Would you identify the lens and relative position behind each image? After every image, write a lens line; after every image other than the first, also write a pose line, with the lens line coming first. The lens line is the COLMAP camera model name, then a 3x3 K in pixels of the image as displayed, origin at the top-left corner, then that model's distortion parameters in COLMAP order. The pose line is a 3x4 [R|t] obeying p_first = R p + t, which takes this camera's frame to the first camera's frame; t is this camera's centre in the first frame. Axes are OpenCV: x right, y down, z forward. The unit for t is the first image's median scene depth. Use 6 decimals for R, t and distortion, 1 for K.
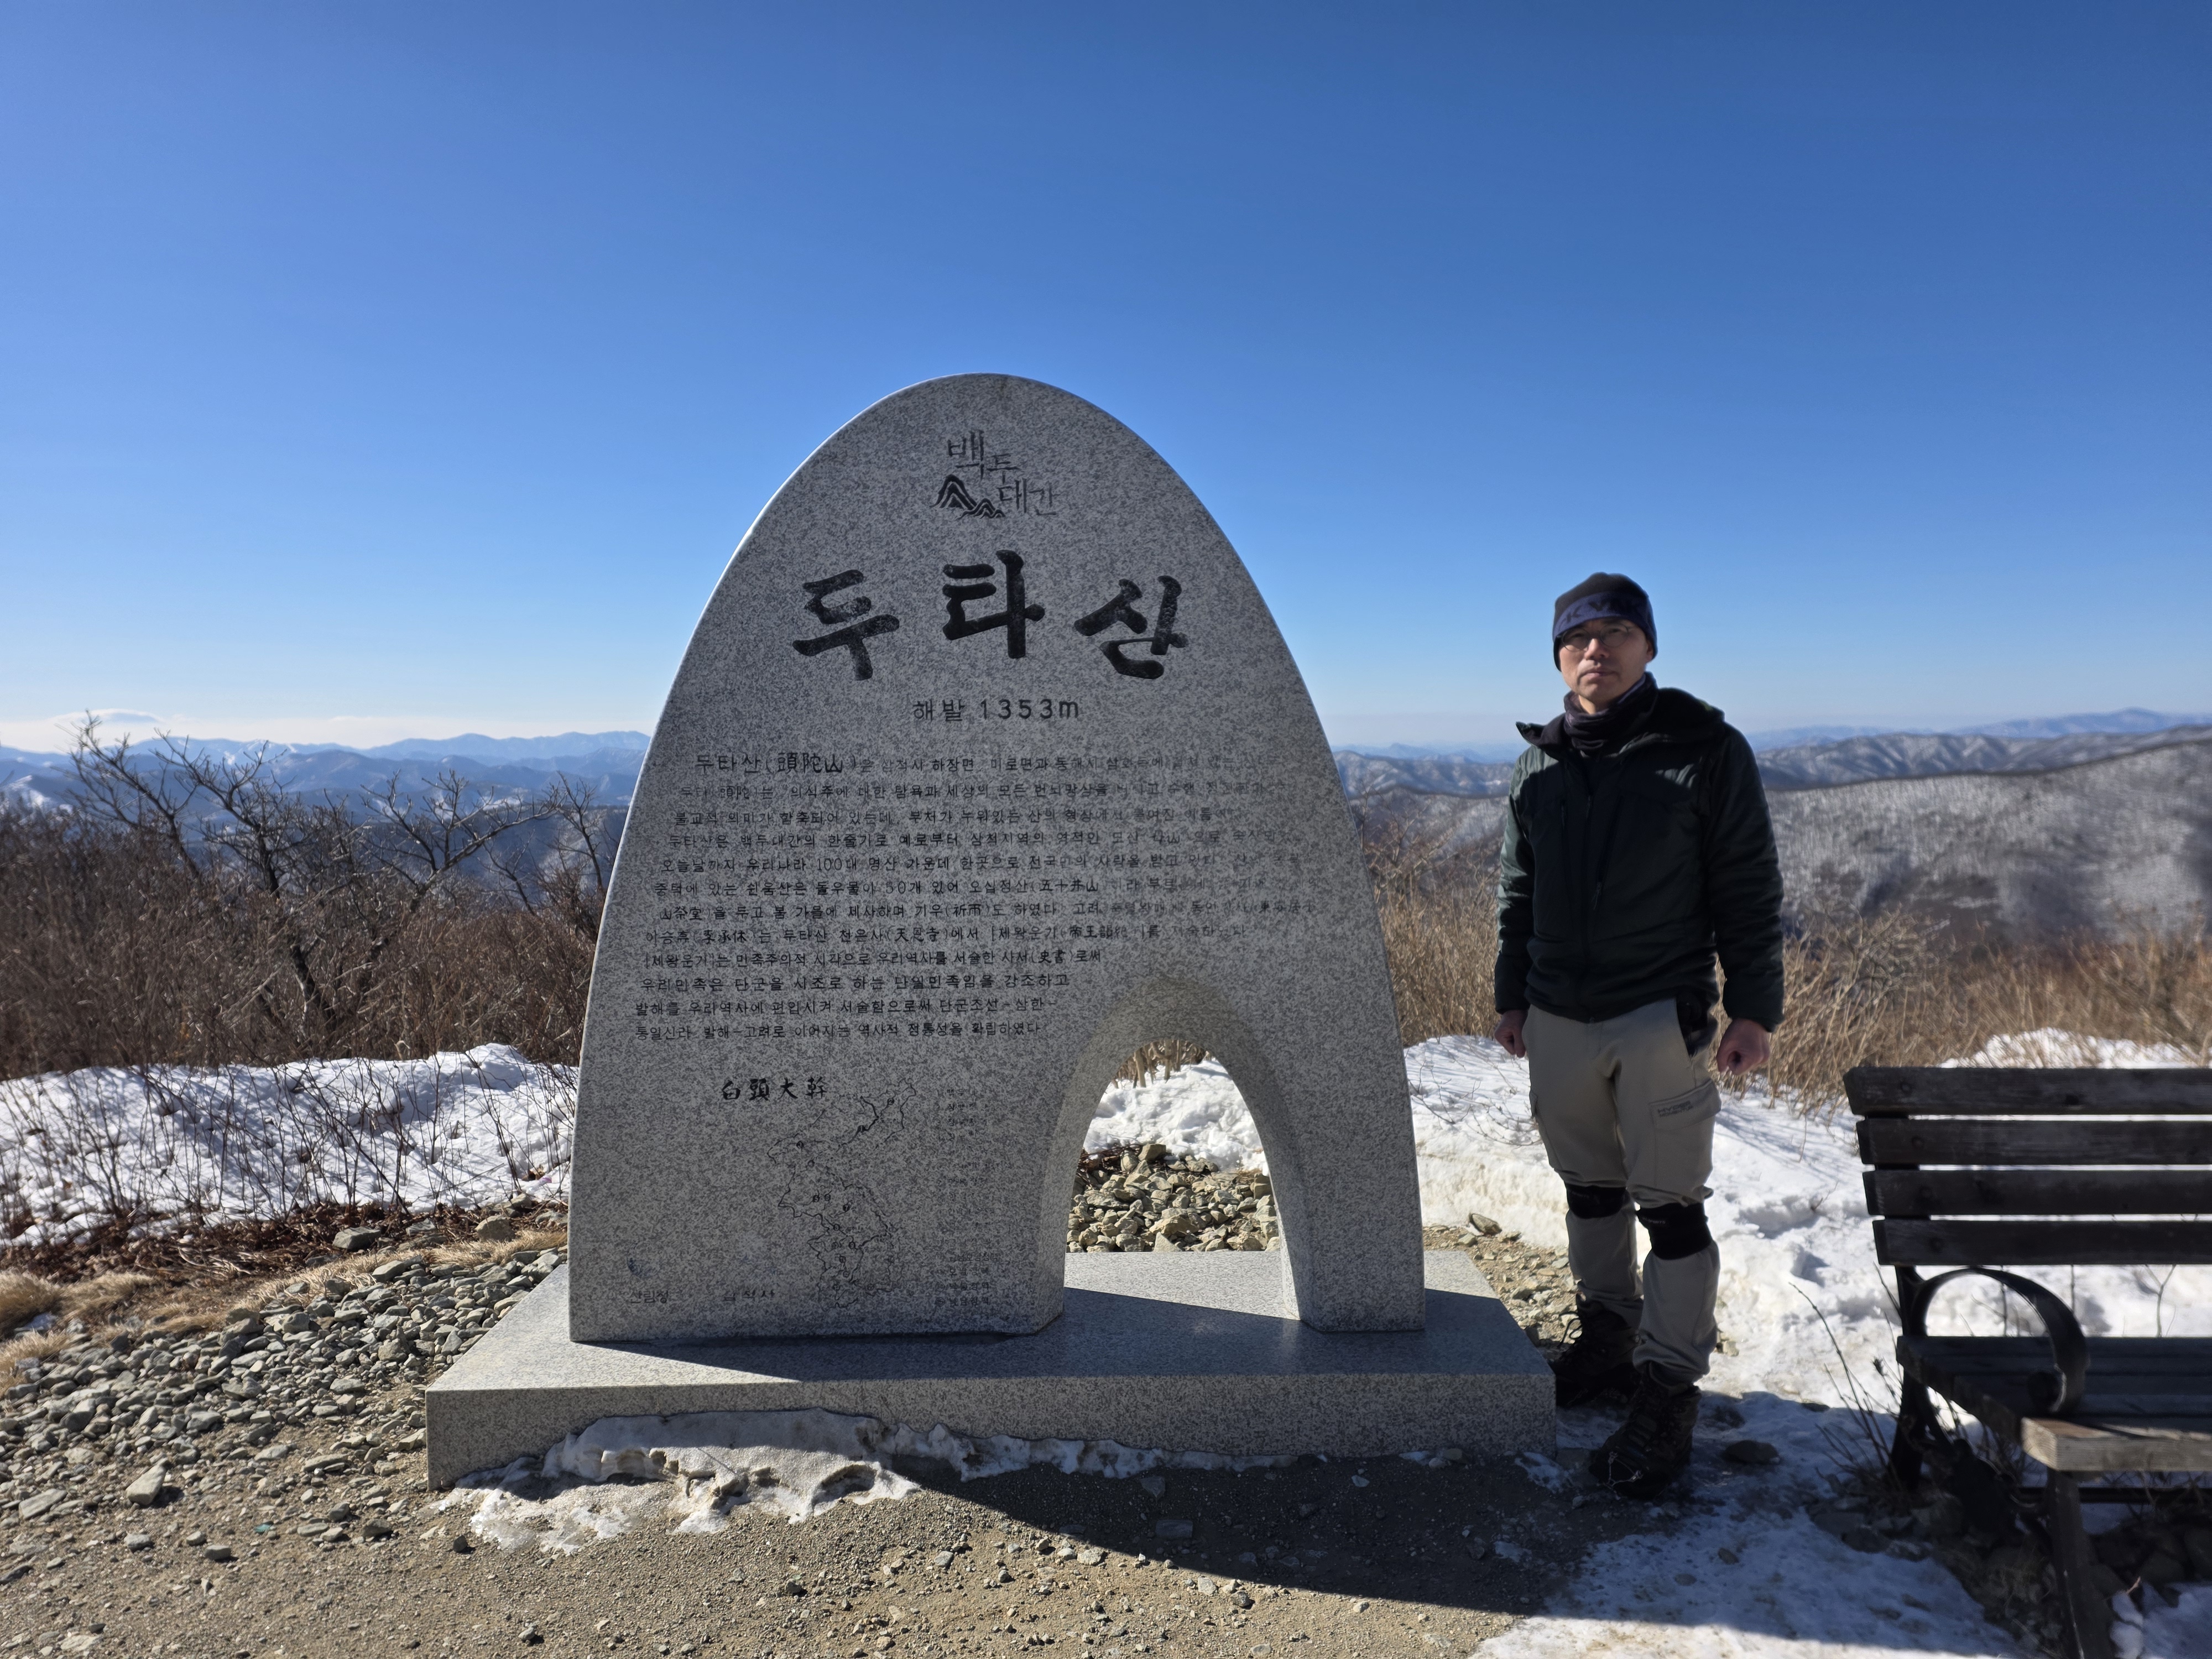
lens RADIAL K [[1489.8, 0, 1094.1], [0, 1489.8, 850.6], [0, 0, 1]] dist [0.111581, -0.084011]
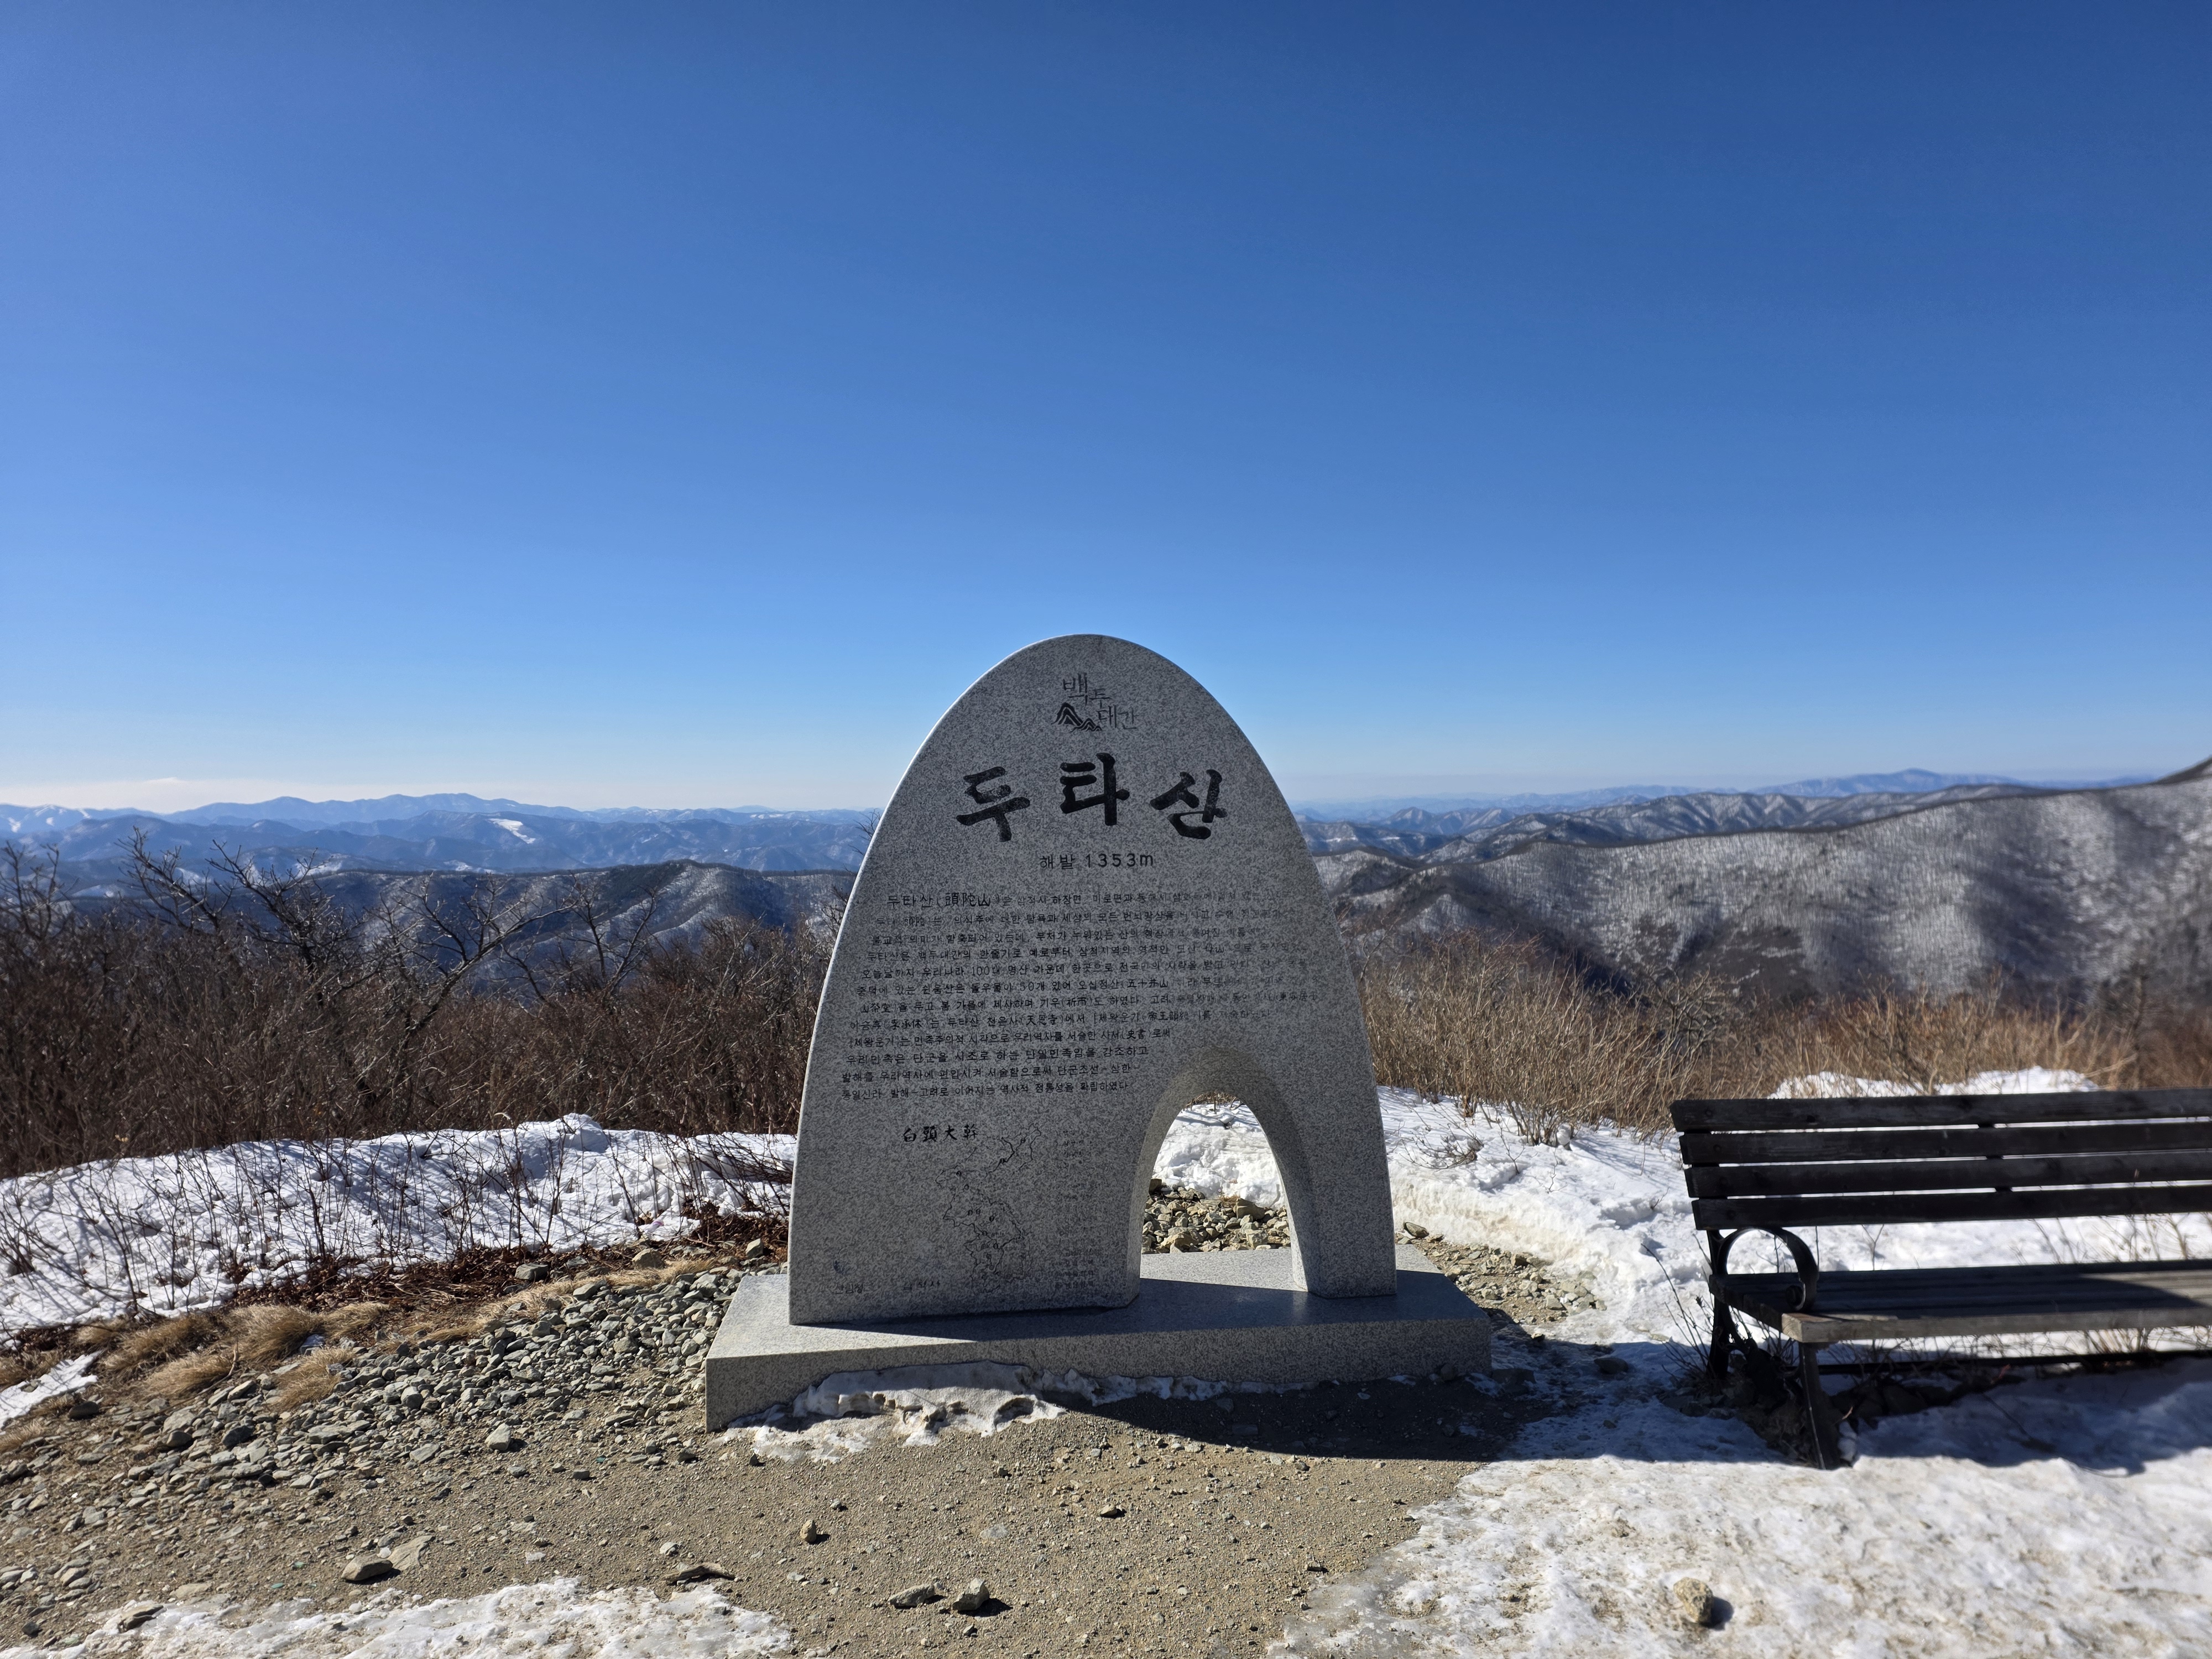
lens RADIAL K [[1489.8, 0, 1089.7], [0, 1489.8, 797.9], [0, 0, 1]] dist [0.111581, -0.084011]
pose [[0.995248, -0.004225, 0.097278, -0.211416], [0.011464, 0.997194, -0.073981, -0.048859], [-0.096692, 0.074745, 0.992504, -0.432231]]
